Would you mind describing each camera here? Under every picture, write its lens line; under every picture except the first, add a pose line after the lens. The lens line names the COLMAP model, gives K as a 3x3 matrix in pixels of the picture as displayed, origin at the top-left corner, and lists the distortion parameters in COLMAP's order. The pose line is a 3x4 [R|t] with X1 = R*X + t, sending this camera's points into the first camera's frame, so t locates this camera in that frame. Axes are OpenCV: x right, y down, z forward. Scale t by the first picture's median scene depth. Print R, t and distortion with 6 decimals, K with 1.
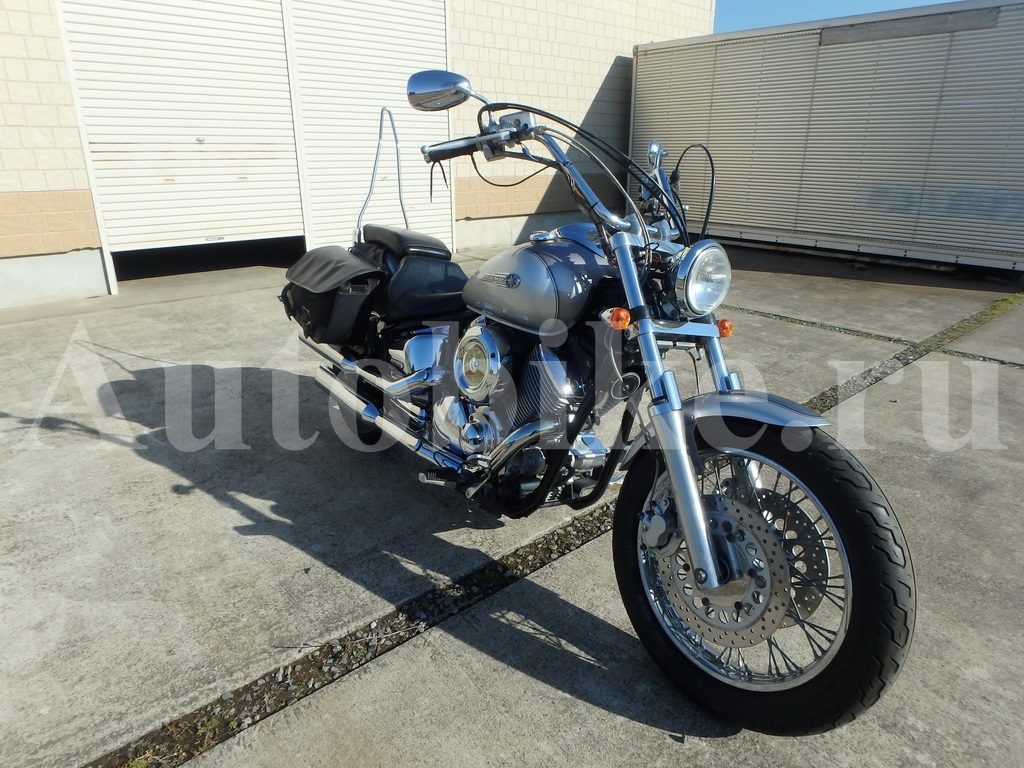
lens RADIAL K [[646.9, 0, 518.8], [0, 646.9, 381.1], [0, 0, 1]] dist [-0.032290, 0.009053]
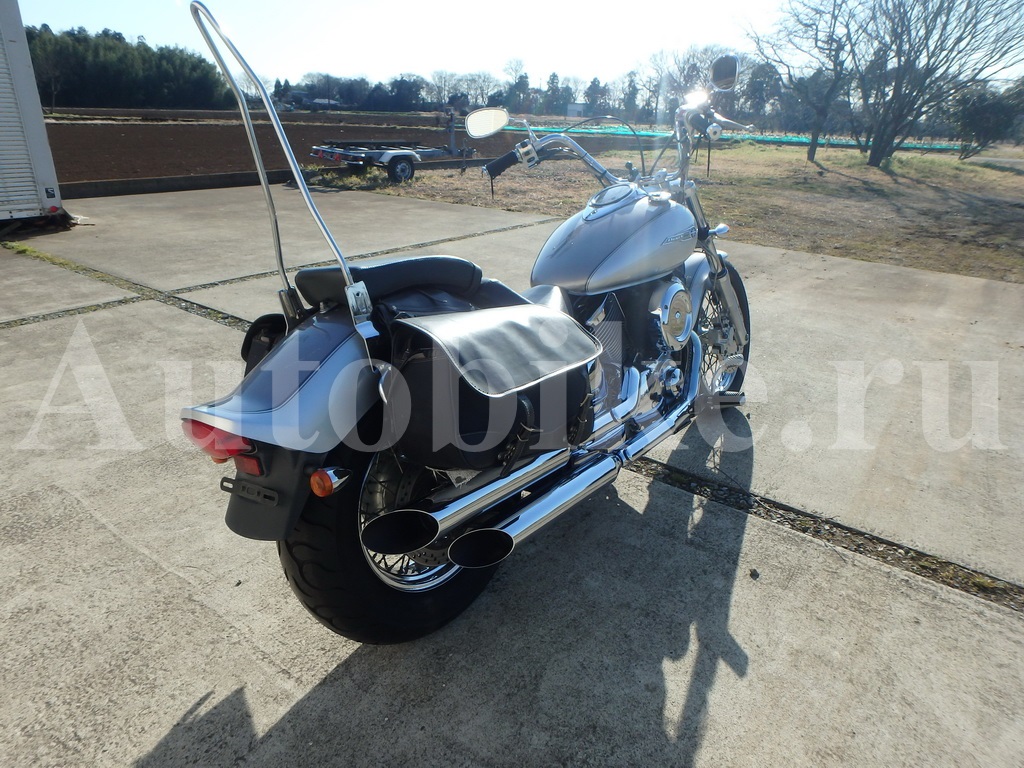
lens RADIAL K [[646.9, 0, 513.0], [0, 646.9, 384.9], [0, 0, 1]] dist [-0.032290, 0.009053]
pose [[-0.223647, -0.387449, 0.894352, -0.880927], [0.292239, 0.848721, 0.440760, -0.422486], [-0.929827, 0.359939, -0.076587, 1.156602]]
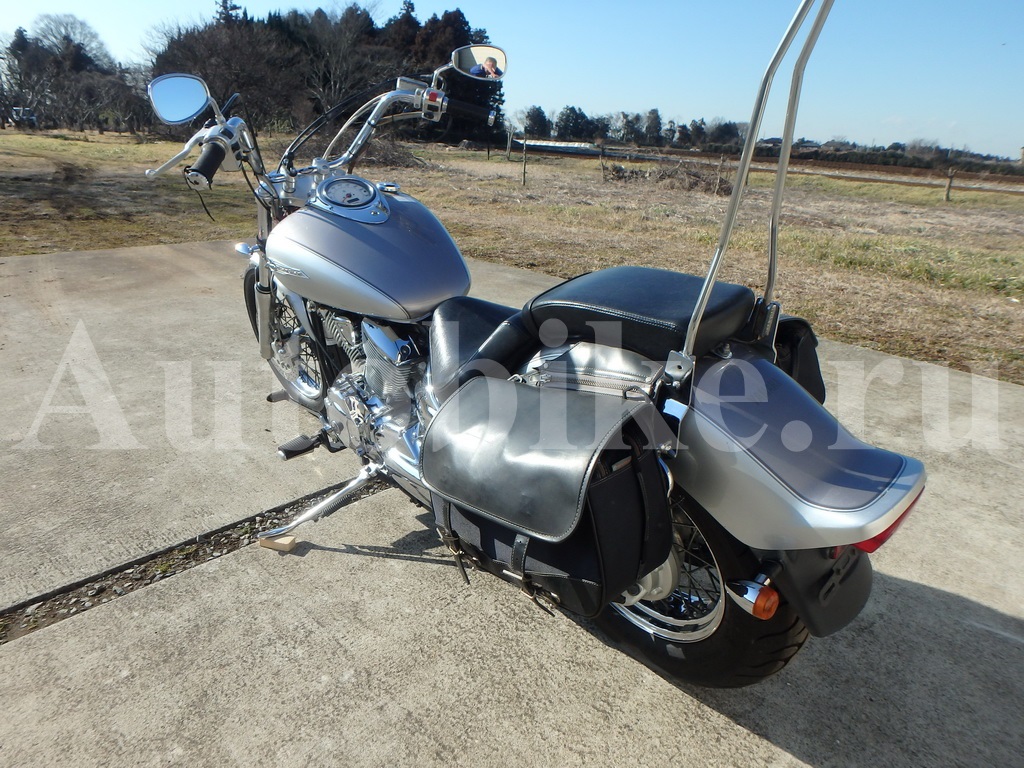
lens RADIAL K [[646.9, 0, 508.1], [0, 646.9, 379.0], [0, 0, 1]] dist [-0.032290, 0.009053]
pose [[-0.996001, -0.016990, -0.087715, -0.061827], [-0.069716, 0.761785, 0.644068, -0.557748], [0.055877, 0.647608, -0.759922, 1.626674]]
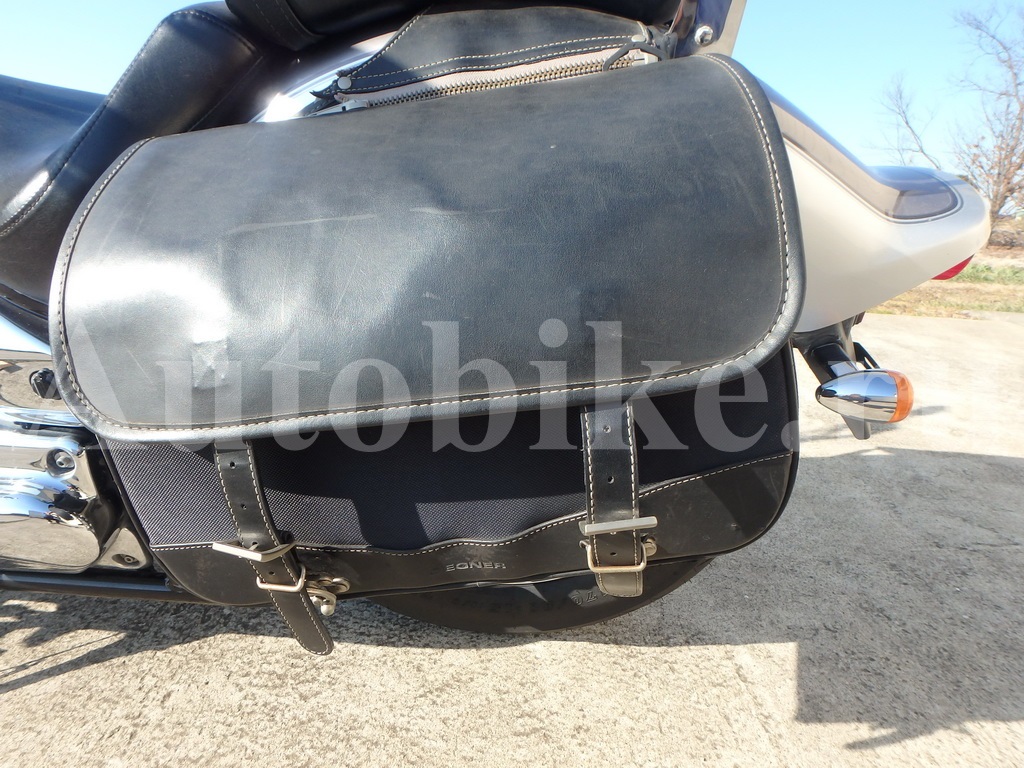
lens RADIAL K [[646.9, 0, 507.4], [0, 646.9, 384.8], [0, 0, 1]] dist [-0.032290, 0.009053]
pose [[-0.639838, 0.192348, -0.744049, 0.027507], [-0.305925, 0.824406, 0.476199, -0.246073], [0.704995, 0.532313, -0.468642, 1.422418]]
